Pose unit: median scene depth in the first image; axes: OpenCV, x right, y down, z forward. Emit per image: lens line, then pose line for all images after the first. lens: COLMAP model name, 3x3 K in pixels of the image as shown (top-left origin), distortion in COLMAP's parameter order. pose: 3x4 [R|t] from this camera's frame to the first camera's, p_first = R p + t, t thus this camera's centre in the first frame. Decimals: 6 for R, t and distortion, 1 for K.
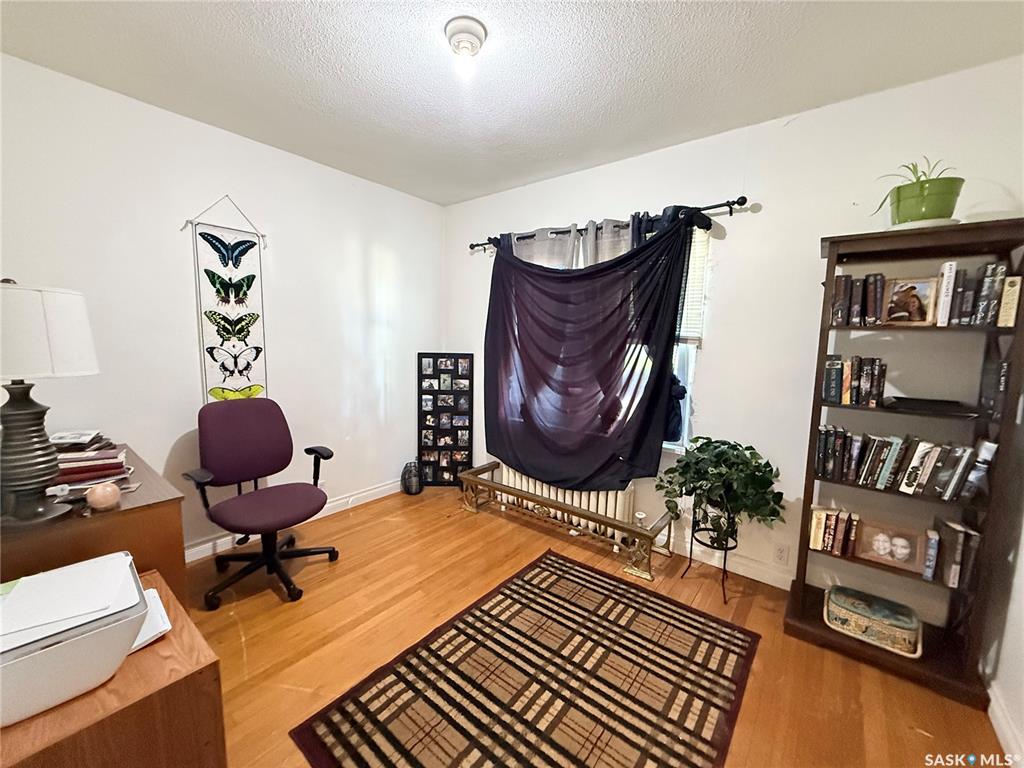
lens RADIAL K [[406.3, 0, 509.8], [0, 406.3, 386.5], [0, 0, 1]] dist [-0.000715, 0.000020]
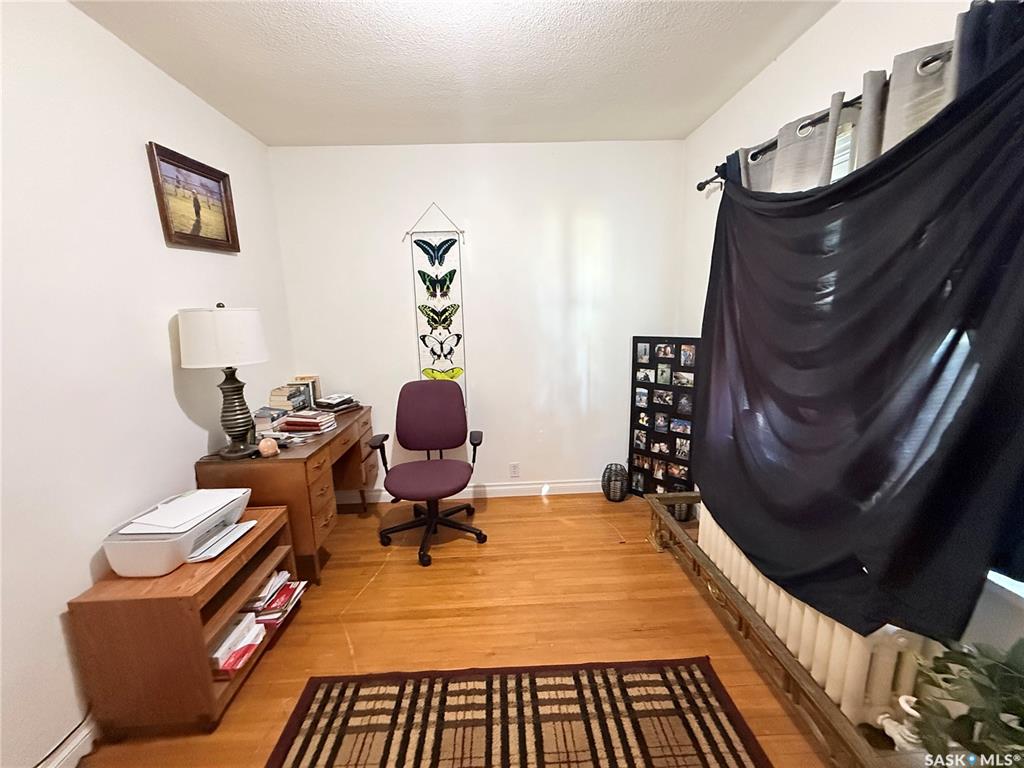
lens RADIAL K [[406.3, 0, 511.4], [0, 406.3, 386.4], [0, 0, 1]] dist [-0.000715, 0.000020]
pose [[0.651223, 0.102313, -0.751958, 0.316532], [-0.048114, 0.994443, 0.093639, -0.061402], [0.757360, -0.024800, 0.652527, 0.348026]]
